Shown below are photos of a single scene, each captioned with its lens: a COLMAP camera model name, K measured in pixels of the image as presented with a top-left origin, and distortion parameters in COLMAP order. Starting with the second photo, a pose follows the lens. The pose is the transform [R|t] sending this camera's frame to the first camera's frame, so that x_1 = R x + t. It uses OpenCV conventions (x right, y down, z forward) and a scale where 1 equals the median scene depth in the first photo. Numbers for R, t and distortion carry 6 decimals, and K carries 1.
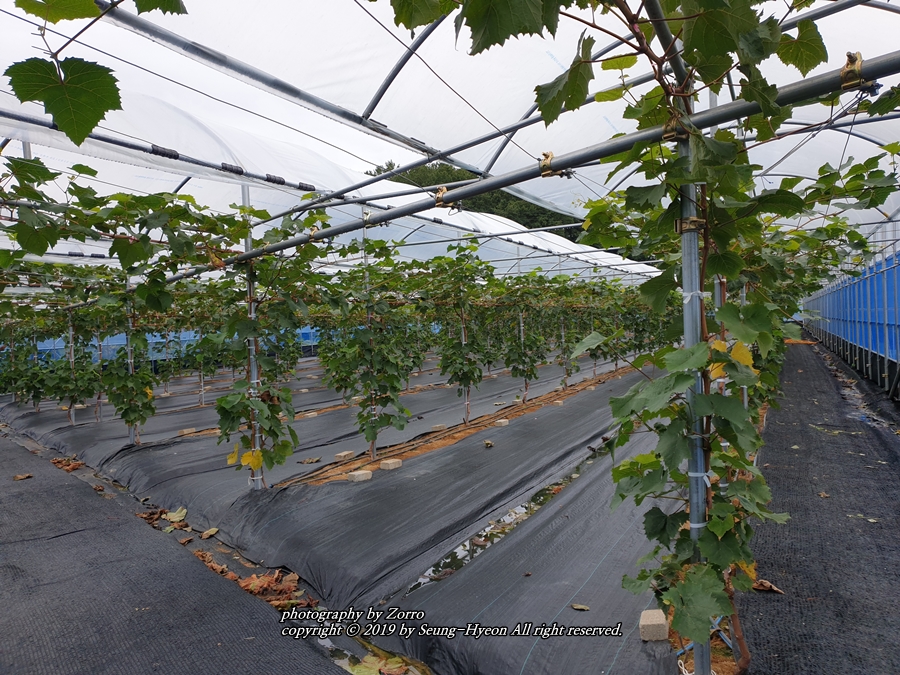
lens RADIAL K [[675.5, 0, 457.8], [0, 675.5, 334.8], [0, 0, 1]] dist [0.008940, -0.003164]
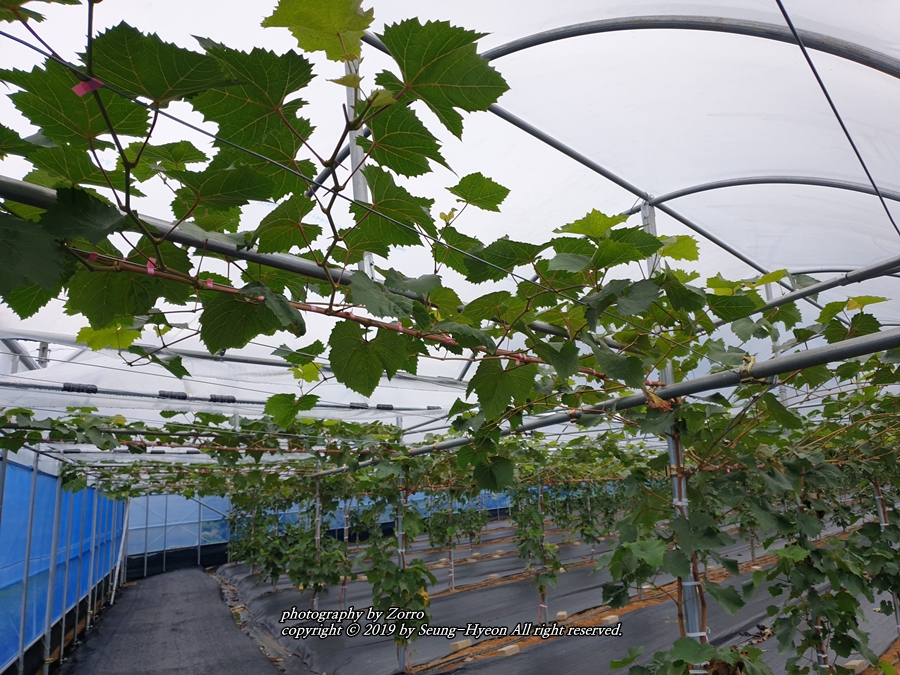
lens RADIAL K [[675.5, 0, 457.8], [0, 675.5, 334.8], [0, 0, 1]] dist [0.008940, -0.003164]
pose [[0.958928, -0.074101, -0.273800, -0.163074], [0.011227, 0.974433, -0.224399, -0.020023], [0.283428, 0.212108, 0.935243, 0.219828]]
